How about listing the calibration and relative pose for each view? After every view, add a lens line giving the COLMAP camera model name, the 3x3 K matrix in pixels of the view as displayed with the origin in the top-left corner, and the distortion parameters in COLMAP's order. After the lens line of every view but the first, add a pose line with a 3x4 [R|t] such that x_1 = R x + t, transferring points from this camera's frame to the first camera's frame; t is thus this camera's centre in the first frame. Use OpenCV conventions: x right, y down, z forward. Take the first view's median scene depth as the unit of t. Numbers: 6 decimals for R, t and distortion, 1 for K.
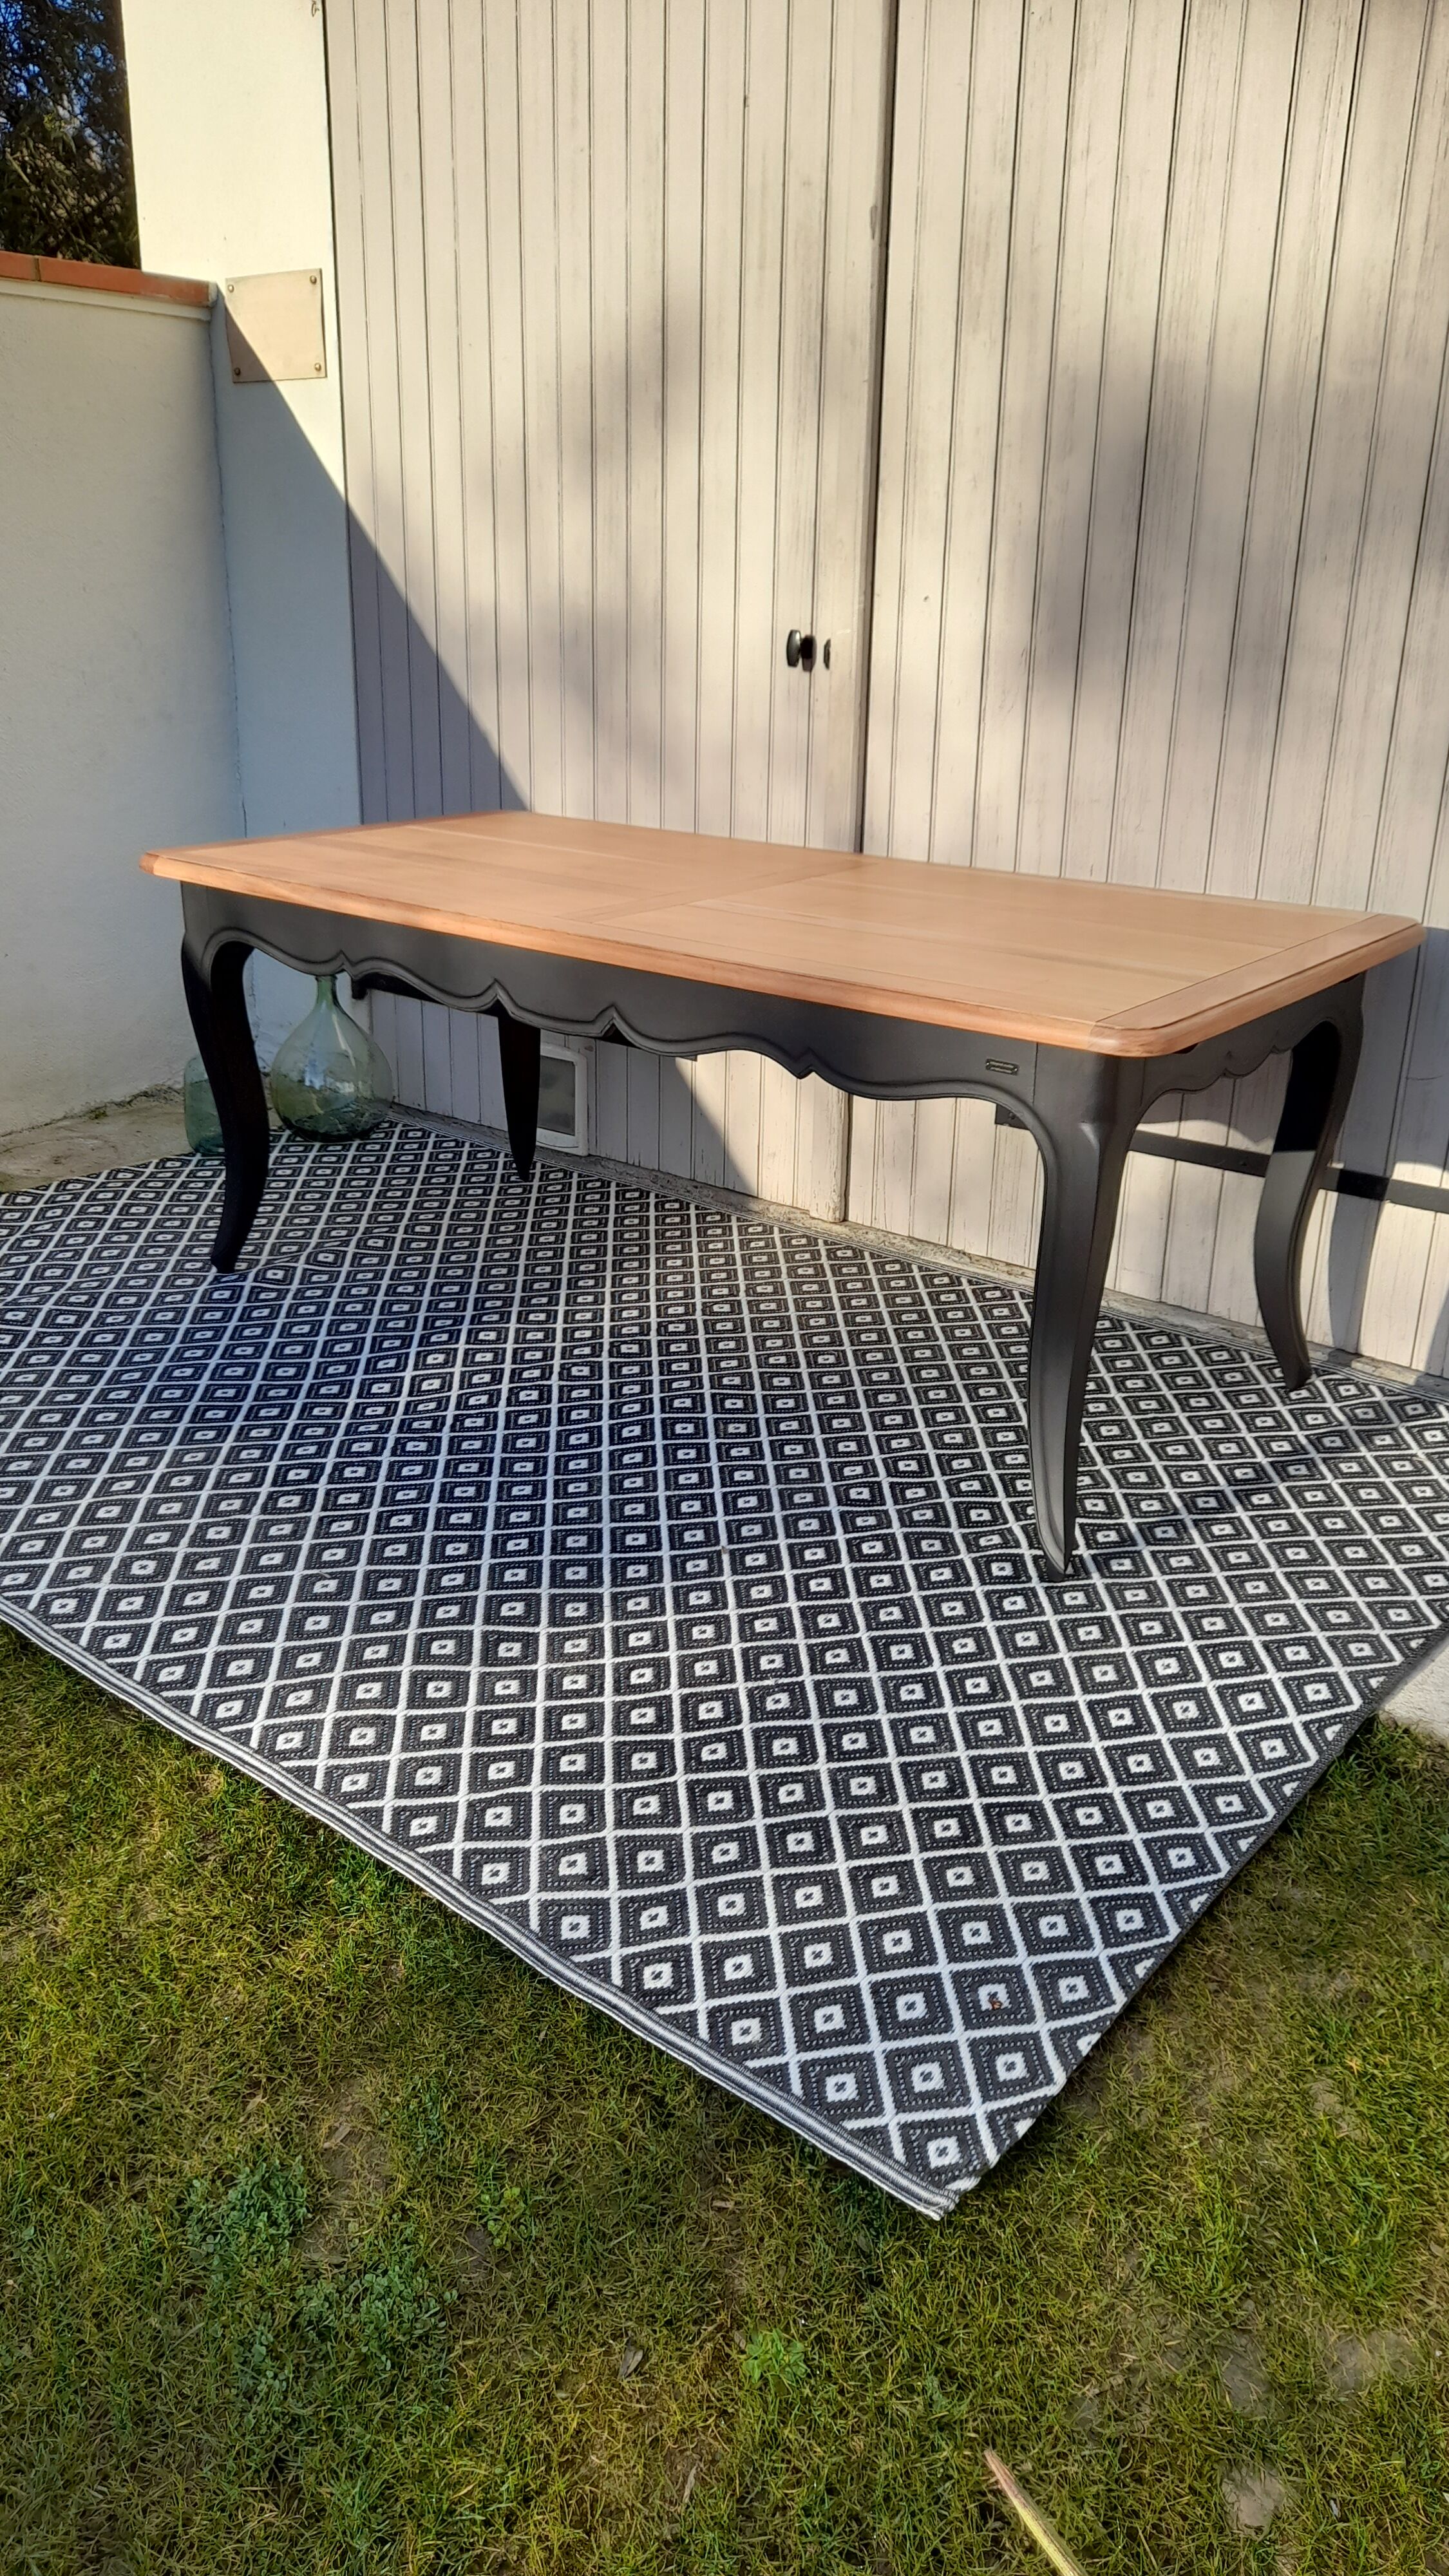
lens RADIAL K [[1896.2, 0, 719.1], [0, 1896.2, 1273.3], [0, 0, 1]] dist [0.059454, -0.066303]
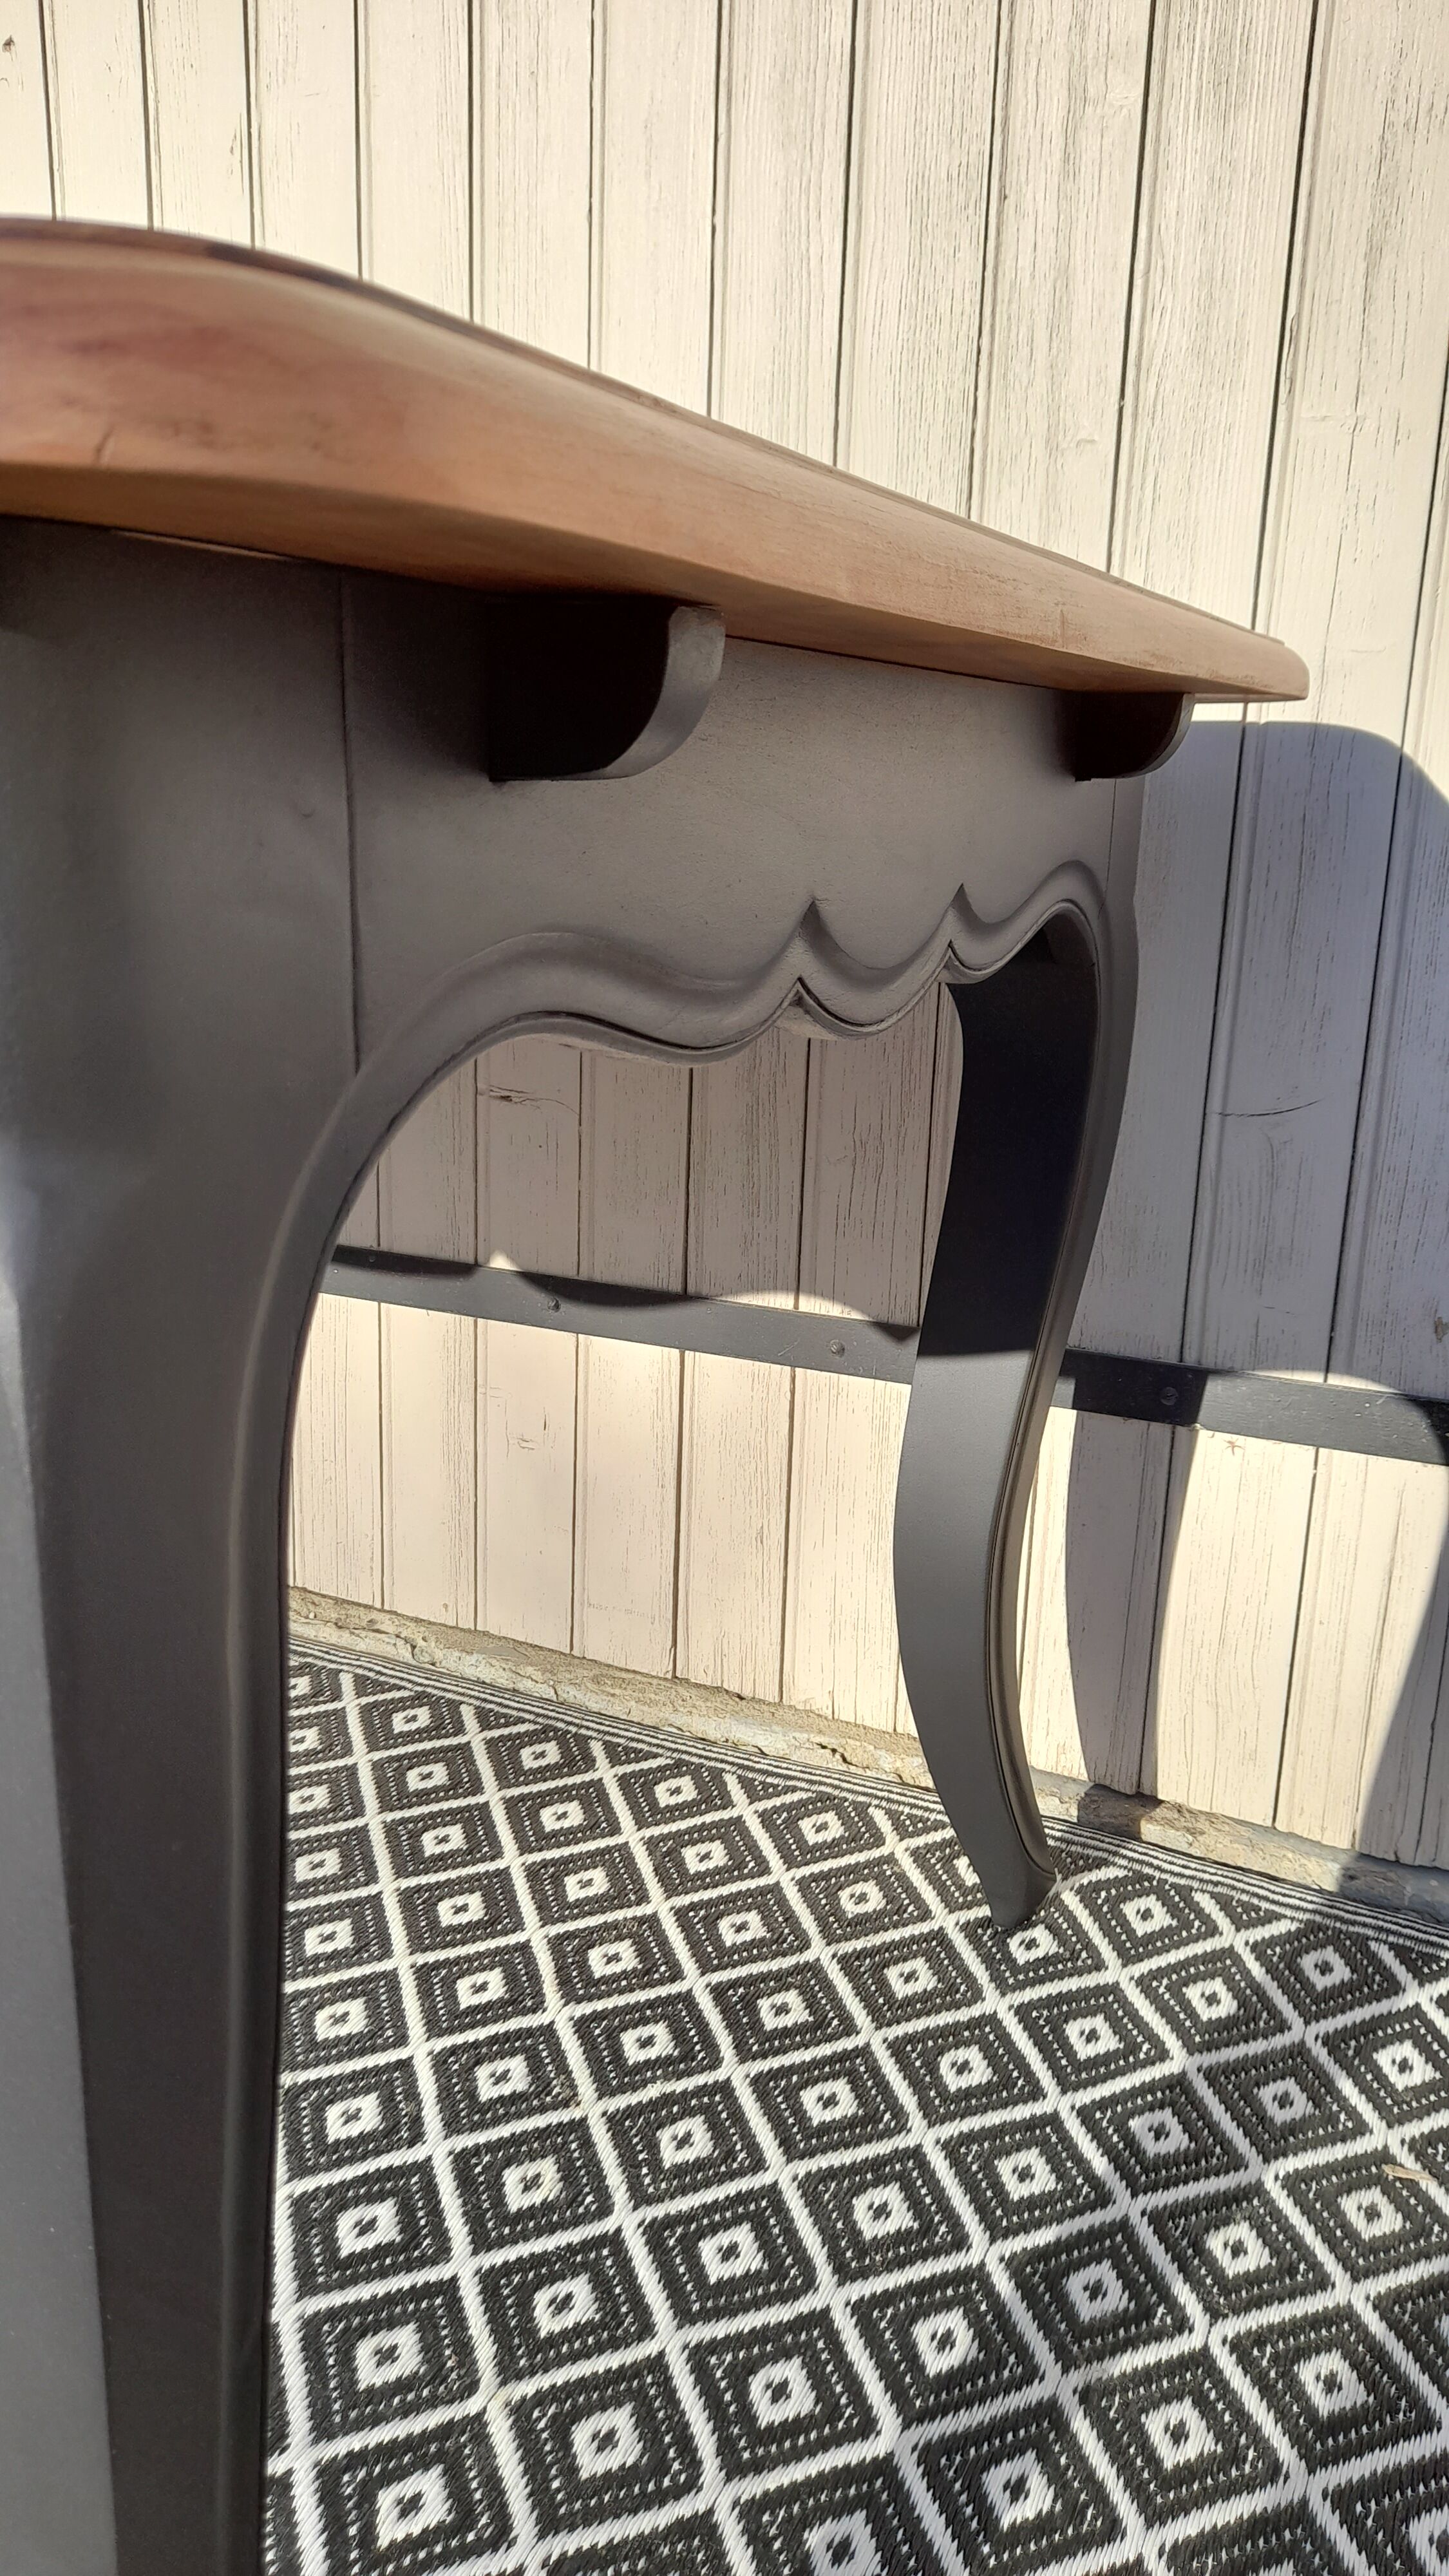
lens RADIAL K [[1890.3, 0, 721.1], [0, 1890.3, 1280.6], [0, 0, 1]] dist [0.060250, -0.070684]
pose [[0.971181, -0.047342, 0.233592, 0.163312], [0.070181, 0.993426, -0.090445, -0.039184], [-0.227774, 0.104232, 0.968119, 0.640568]]
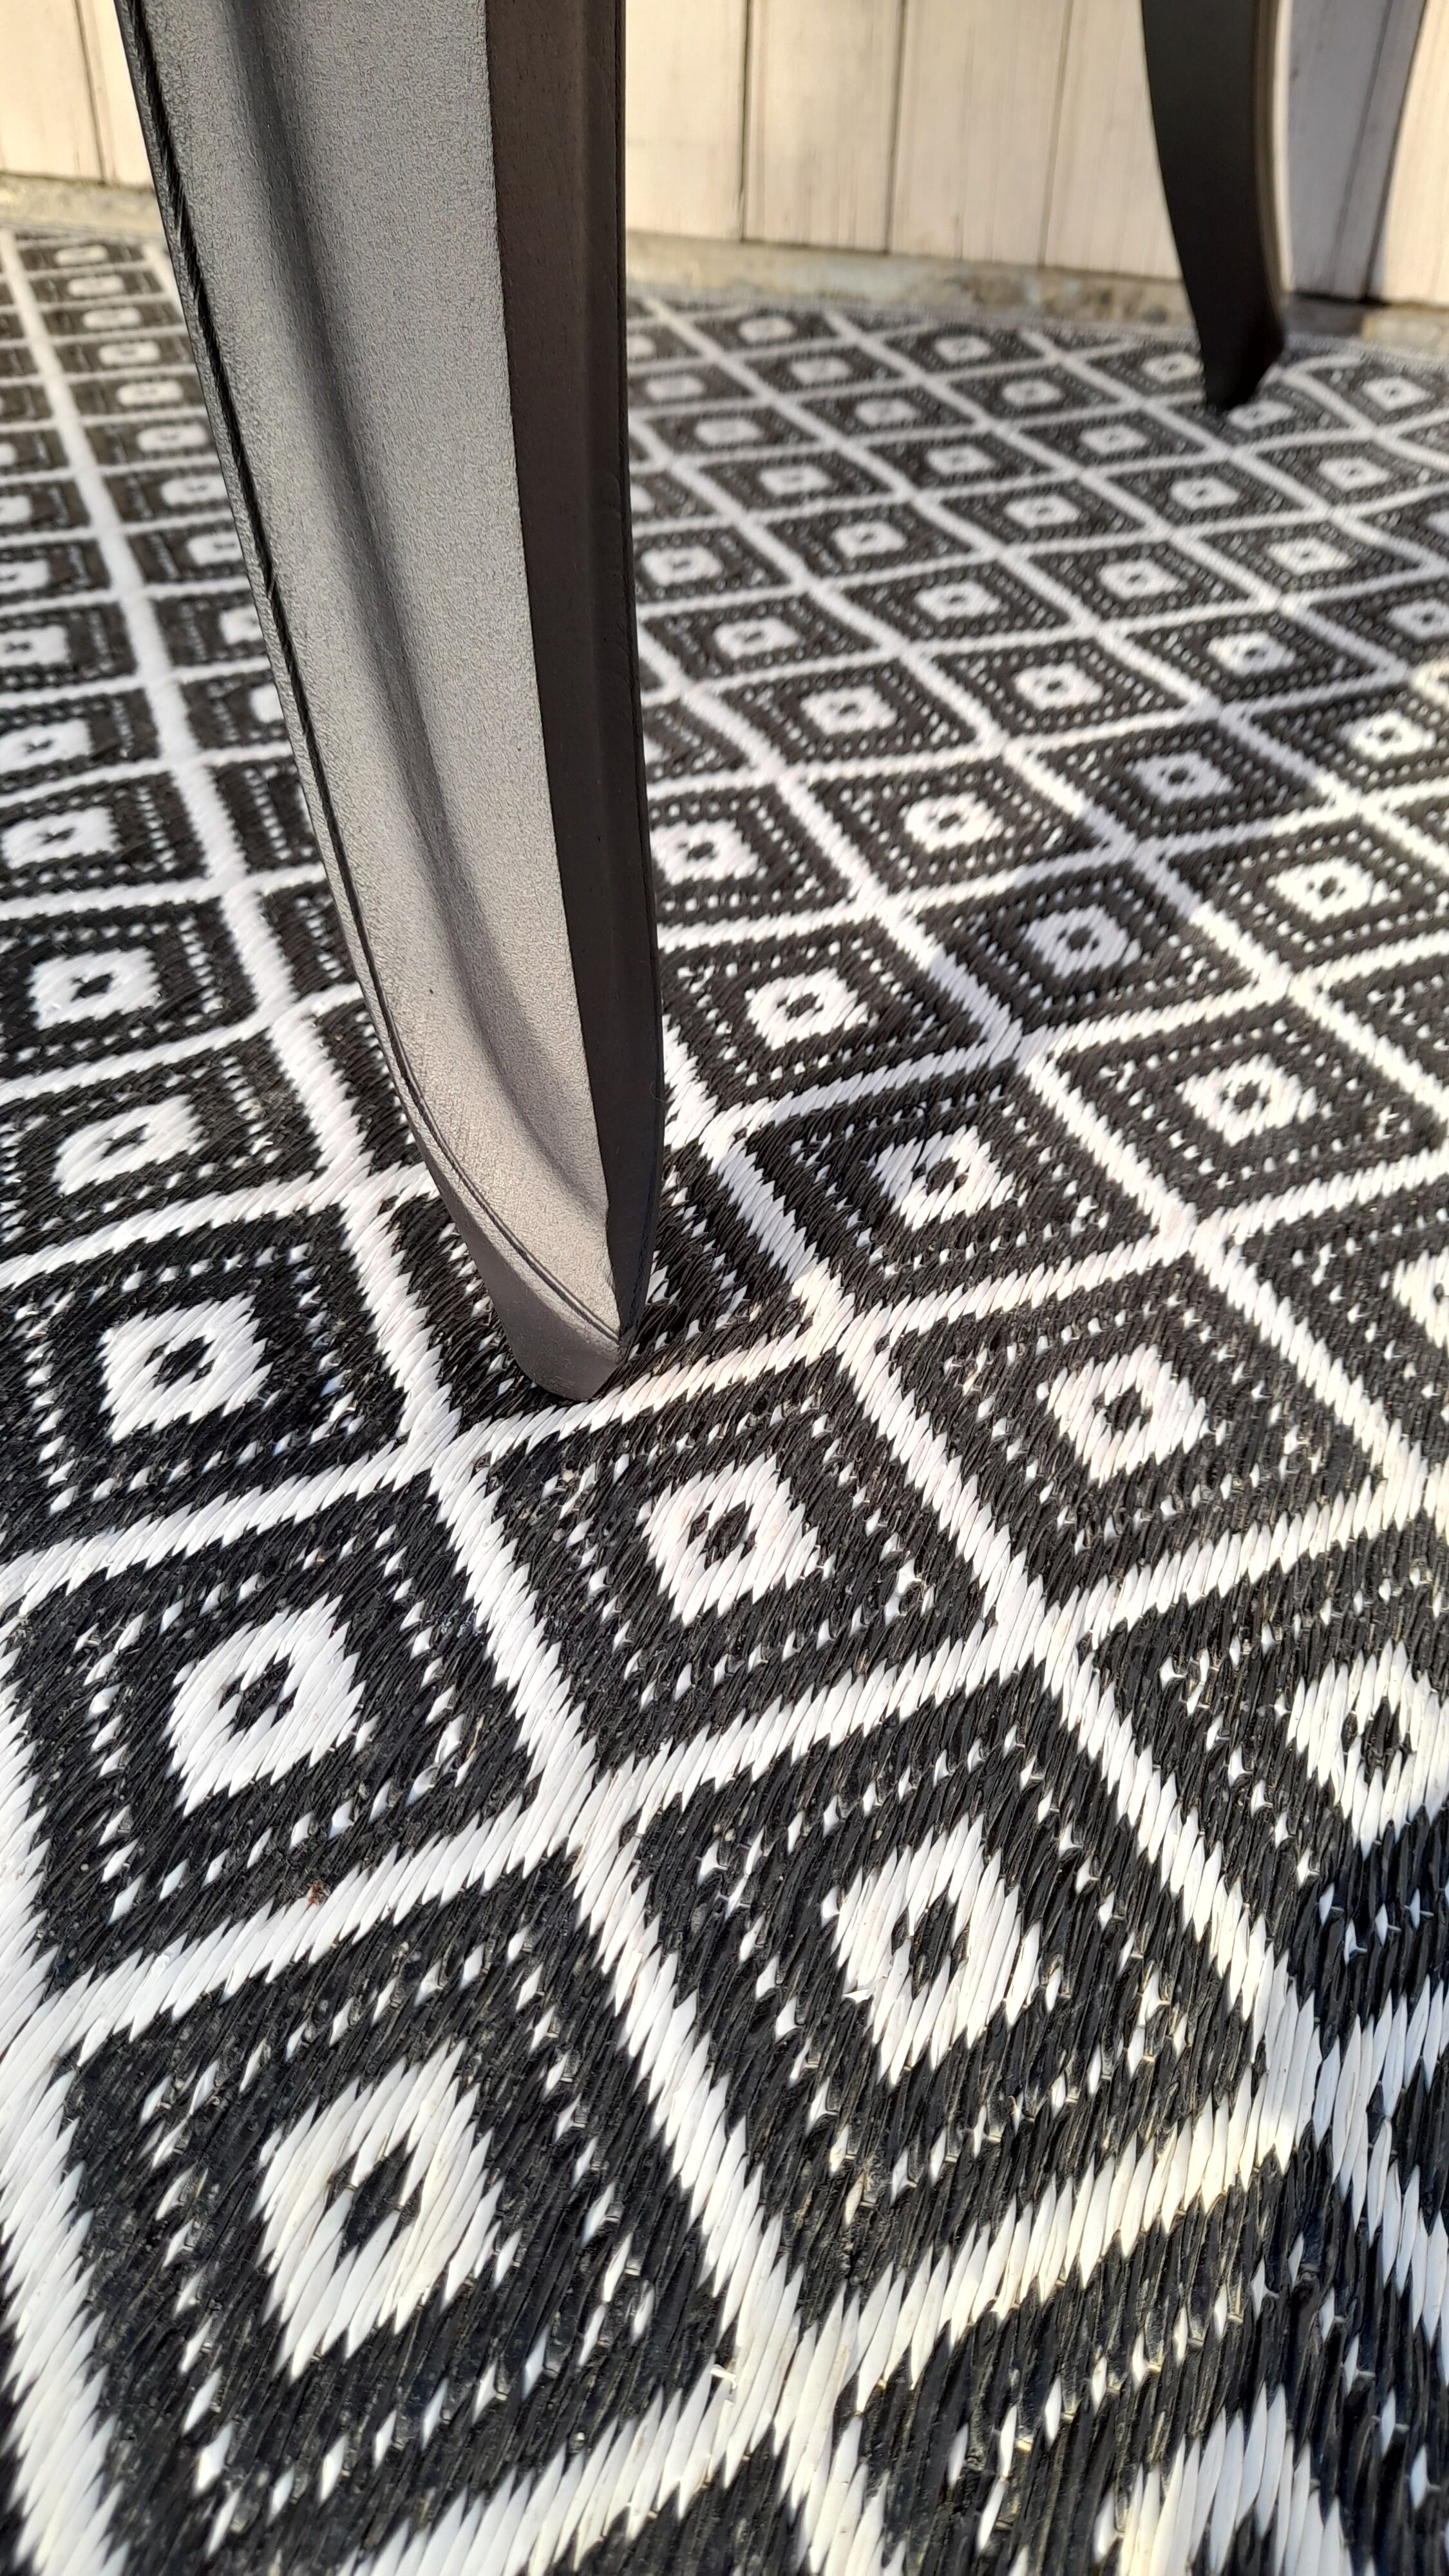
lens RADIAL K [[1926.3, 0, 710.2], [0, 1926.3, 1275.6], [0, 0, 1]] dist [0.043053, -0.048881]
pose [[0.954481, -0.174627, 0.241811, 0.127693], [0.096619, 0.948004, 0.303236, 0.092145], [-0.282191, -0.266070, 0.921724, 0.720011]]
